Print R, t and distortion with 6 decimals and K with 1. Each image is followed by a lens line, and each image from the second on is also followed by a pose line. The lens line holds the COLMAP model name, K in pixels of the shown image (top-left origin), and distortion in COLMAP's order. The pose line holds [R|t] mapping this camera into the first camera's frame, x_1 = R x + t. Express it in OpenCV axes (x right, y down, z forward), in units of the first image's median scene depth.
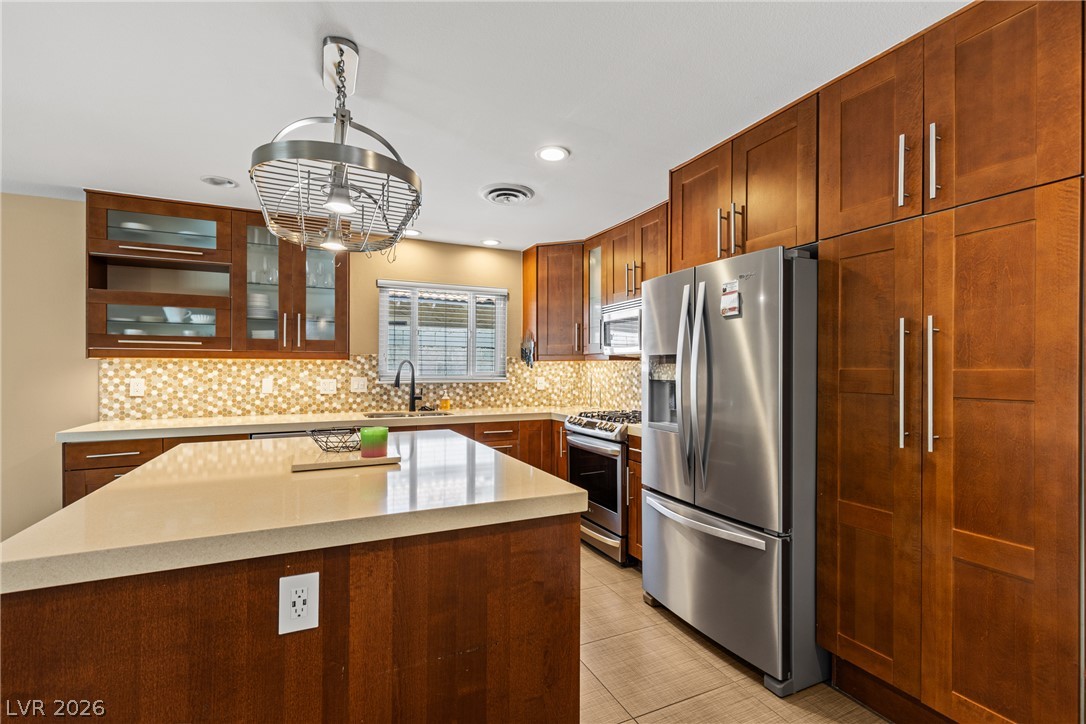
lens RADIAL K [[498.1, 0, 542.6], [0, 498.1, 370.8], [0, 0, 1]] dist [-0.000052, 0.000120]
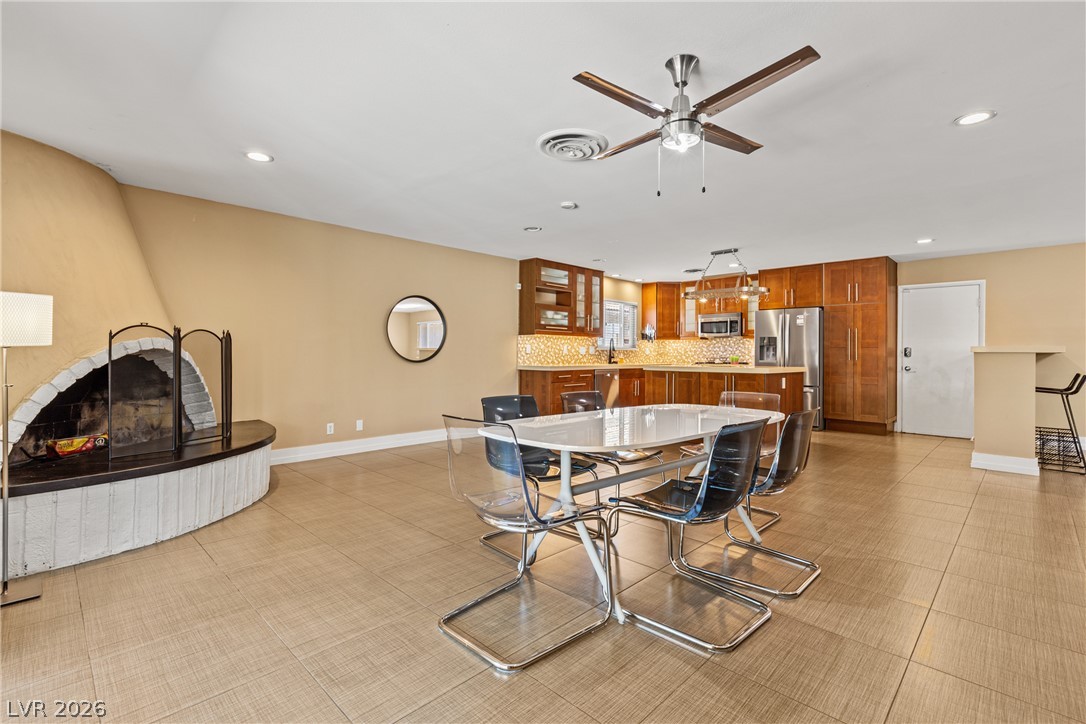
lens RADIAL K [[498.1, 0, 545.9], [0, 498.1, 354.0], [0, 0, 1]] dist [-0.000052, 0.000120]
pose [[0.940220, 0.004036, 0.340544, -2.702014], [-0.003906, 0.999992, -0.001067, 0.103940], [-0.340545, -0.000327, 0.940228, -1.792153]]
